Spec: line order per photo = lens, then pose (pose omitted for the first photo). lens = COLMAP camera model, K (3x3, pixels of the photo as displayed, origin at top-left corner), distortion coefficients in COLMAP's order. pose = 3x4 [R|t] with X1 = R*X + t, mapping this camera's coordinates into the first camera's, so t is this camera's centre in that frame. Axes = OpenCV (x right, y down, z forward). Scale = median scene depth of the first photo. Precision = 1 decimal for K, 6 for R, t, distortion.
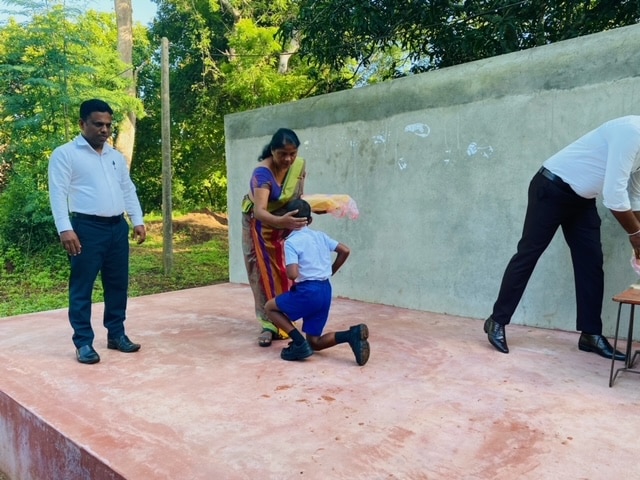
lens RADIAL K [[488.5, 0, 318.1], [0, 488.5, 234.7], [0, 0, 1]] dist [0.013950, -0.009720]
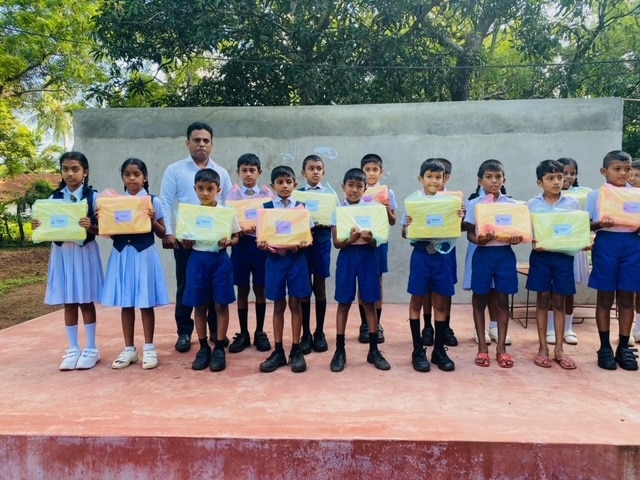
lens RADIAL K [[488.5, 0, 324.1], [0, 488.5, 230.5], [0, 0, 1]] dist [0.013950, -0.009720]
pose [[0.782770, -0.017719, 0.622059, -0.538031], [0.029852, 0.999513, -0.009093, -0.012261], [-0.621595, 0.025688, 0.782917, 0.075203]]
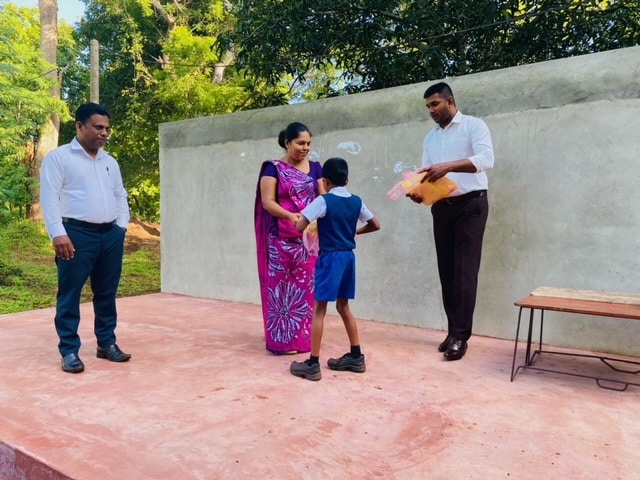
lens RADIAL K [[488.5, 0, 315.0], [0, 488.5, 244.4], [0, 0, 1]] dist [0.013950, -0.009720]
pose [[0.991273, 0.016130, 0.130834, -0.004992], [-0.015252, 0.999854, -0.007712, 0.005252], [-0.130940, 0.005649, 0.991374, -0.037413]]
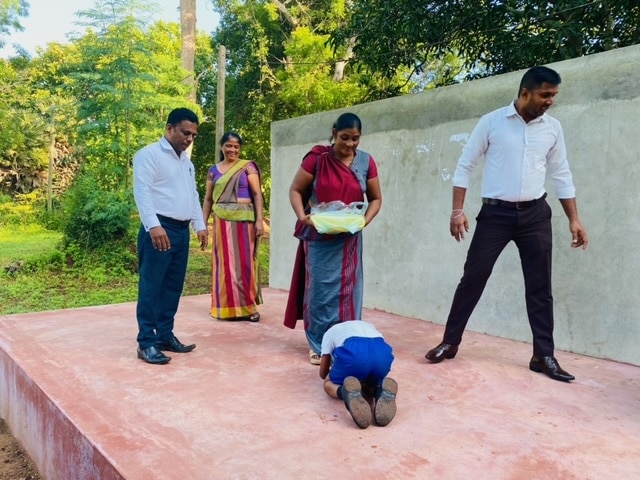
lens RADIAL K [[488.5, 0, 313.6], [0, 488.5, 235.1], [0, 0, 1]] dist [0.013950, -0.009720]
pose [[0.992413, 0.040387, -0.116128, 0.031654], [-0.041914, 0.999063, -0.010744, -0.005304], [0.115585, 0.015530, 0.993176, 0.014835]]
